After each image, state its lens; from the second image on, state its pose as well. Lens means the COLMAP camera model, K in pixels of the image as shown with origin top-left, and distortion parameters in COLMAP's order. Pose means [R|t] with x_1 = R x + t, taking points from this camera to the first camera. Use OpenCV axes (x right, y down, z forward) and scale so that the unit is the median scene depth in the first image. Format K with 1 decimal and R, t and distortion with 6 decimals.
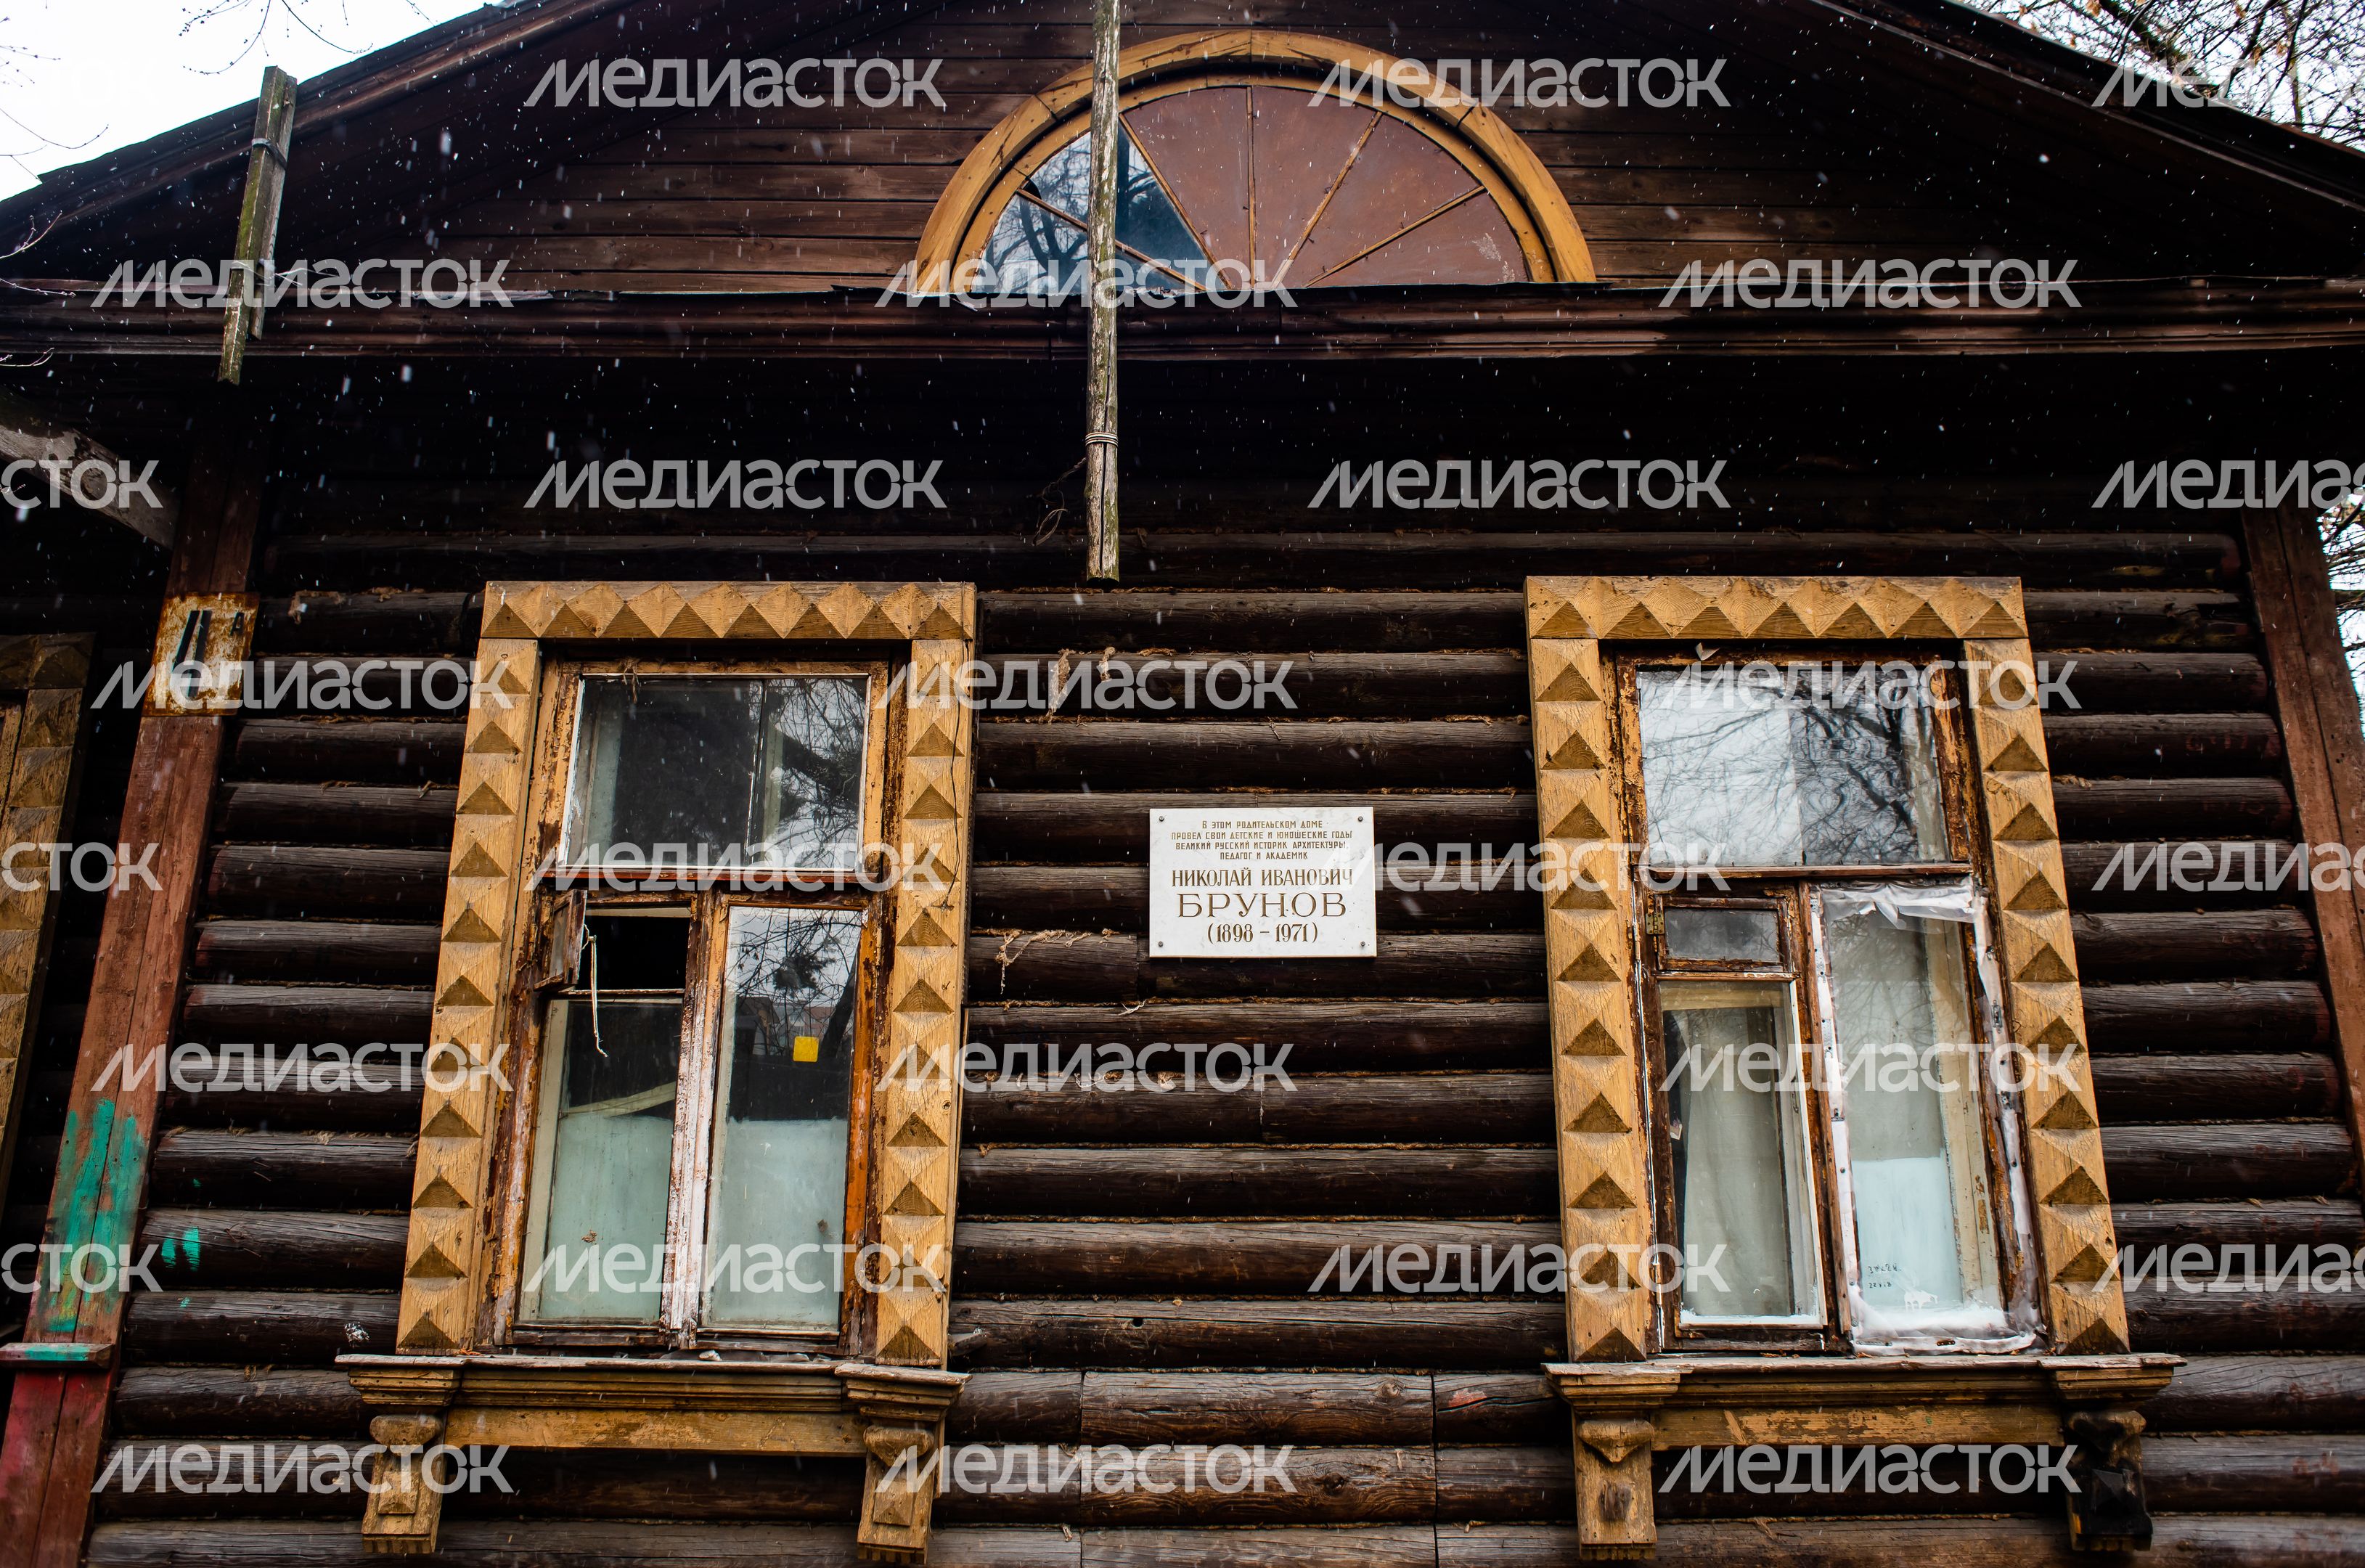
lens RADIAL K [[1660.2, 0, 1188.0], [0, 1660.2, 747.6], [0, 0, 1]] dist [-0.089583, 0.082175]
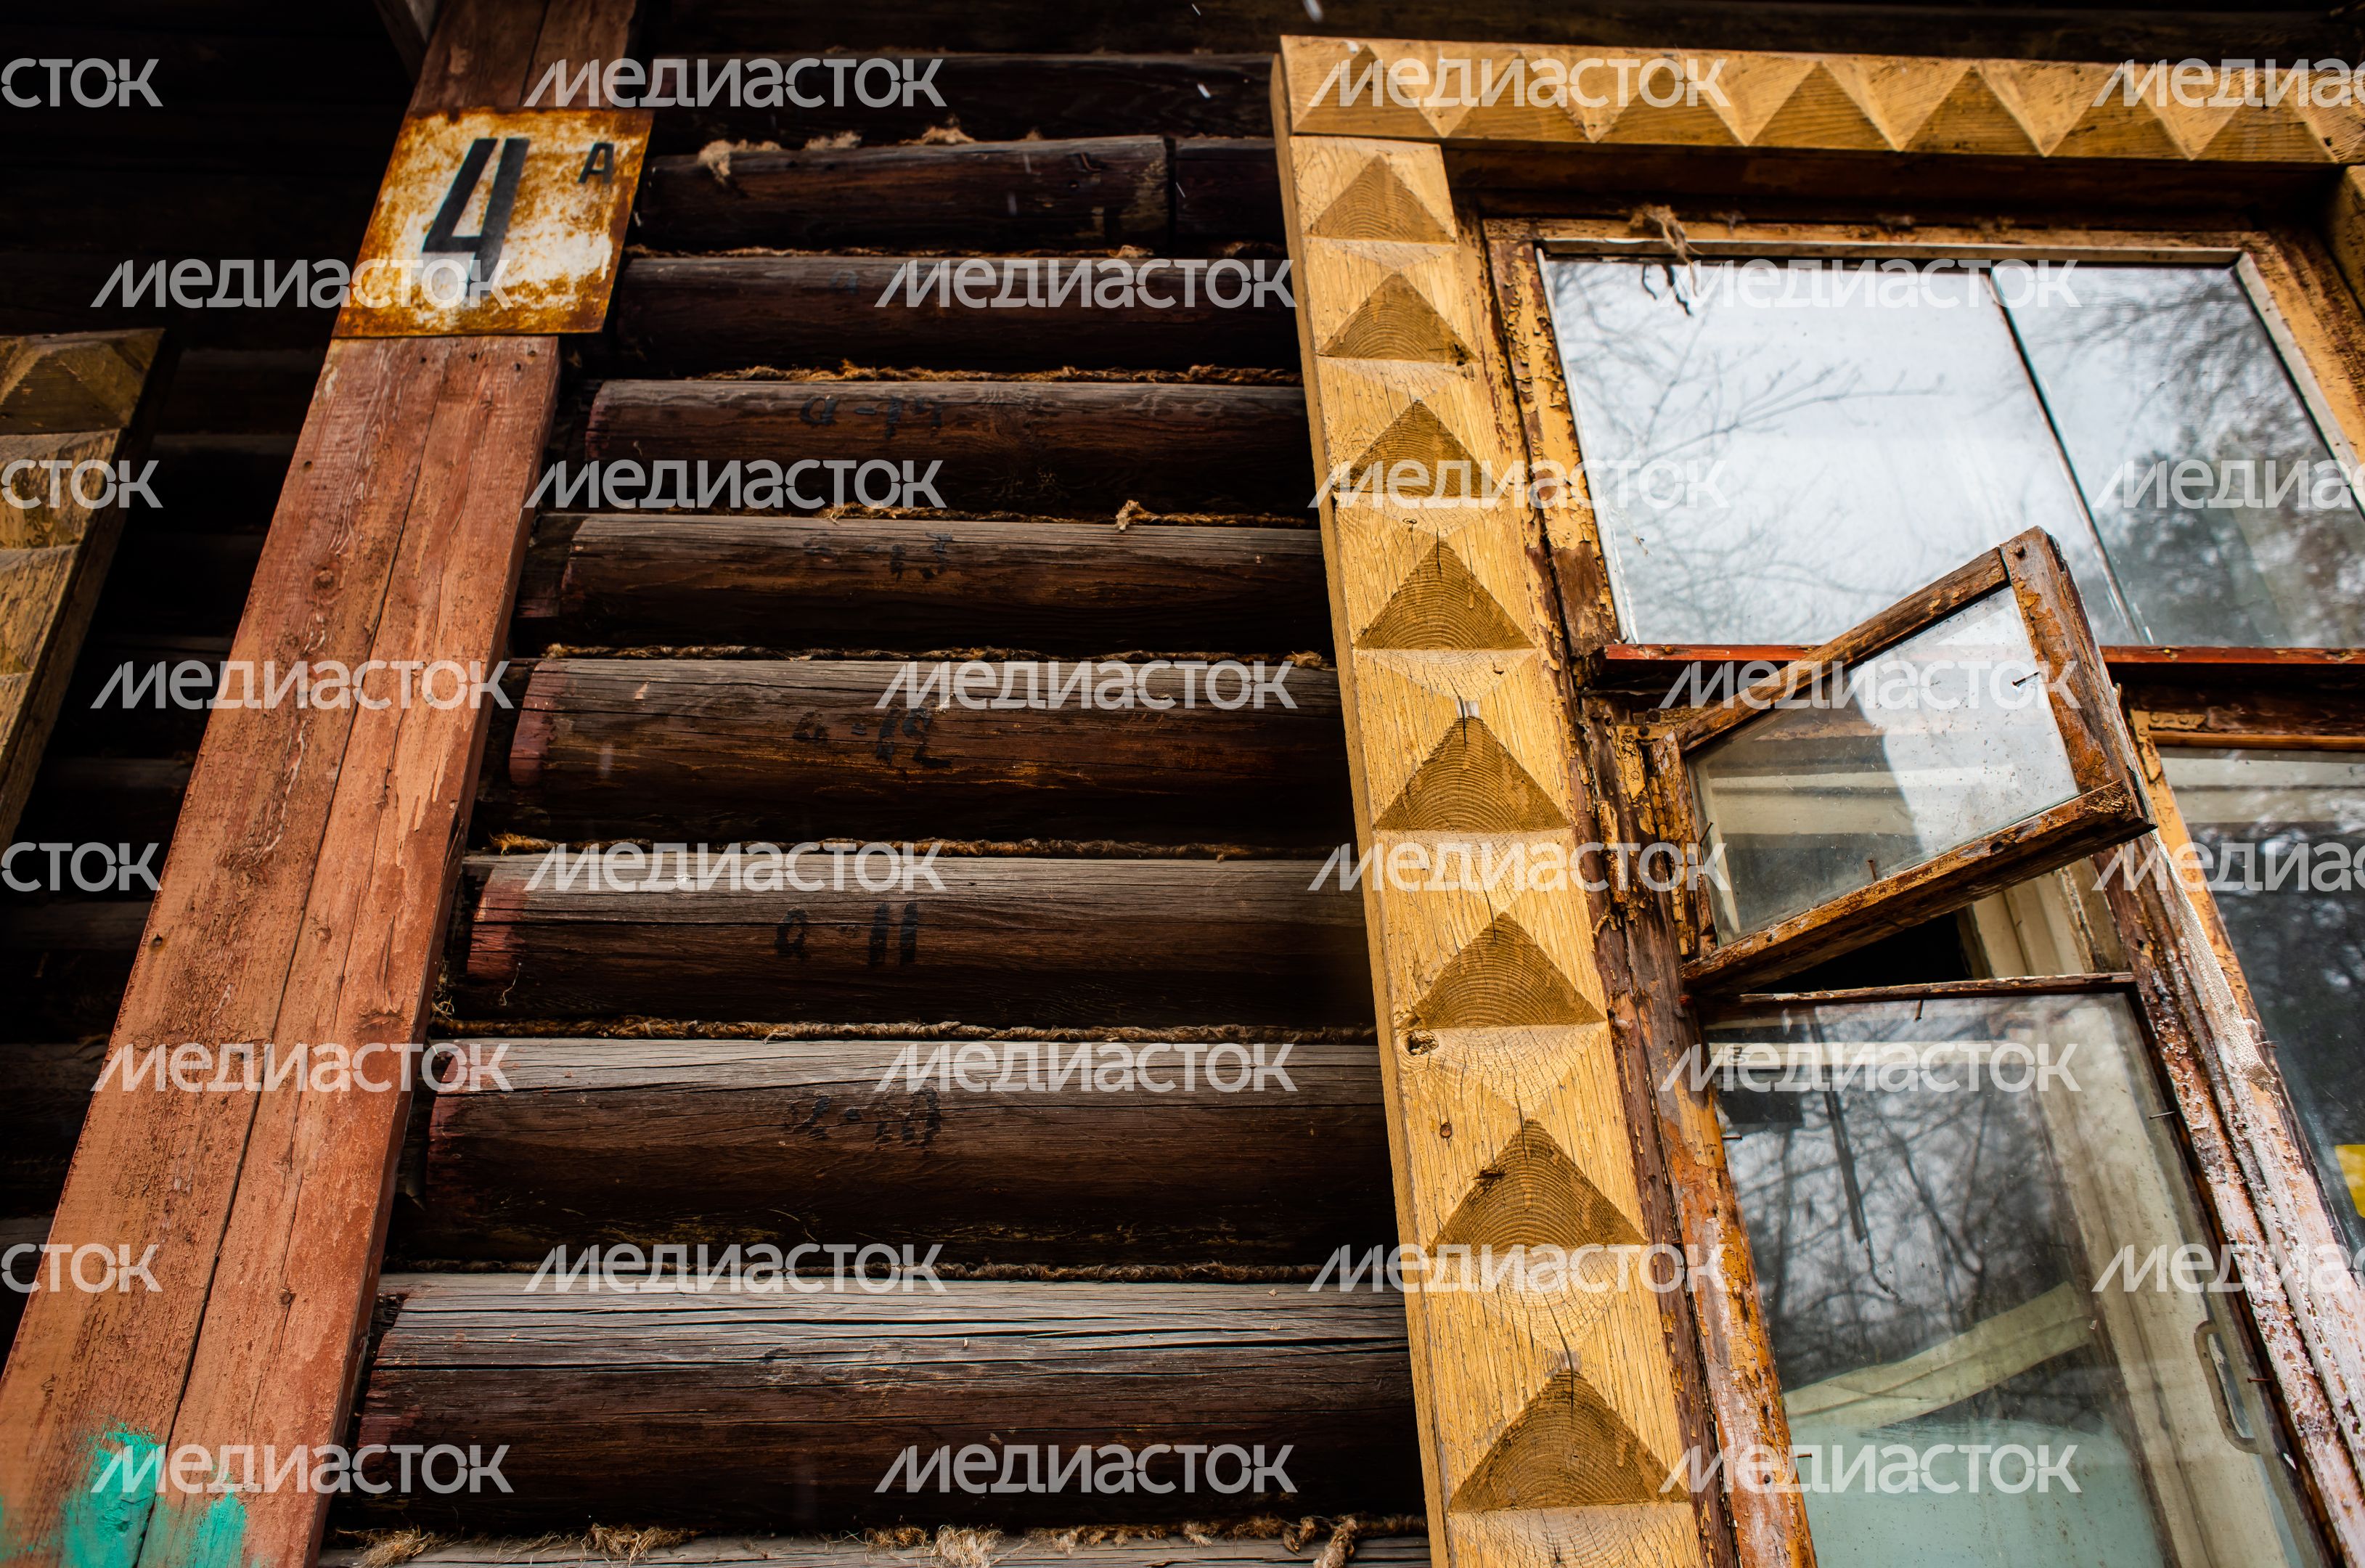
lens RADIAL K [[1660.2, 0, 1188.0], [0, 1660.2, 747.6], [0, 0, 1]] dist [-0.089583, 0.082175]
pose [[0.997251, -0.008471, 0.073616, -0.498051], [0.027746, 0.963861, -0.264957, 0.178808], [-0.068711, 0.266271, 0.961446, 0.682908]]
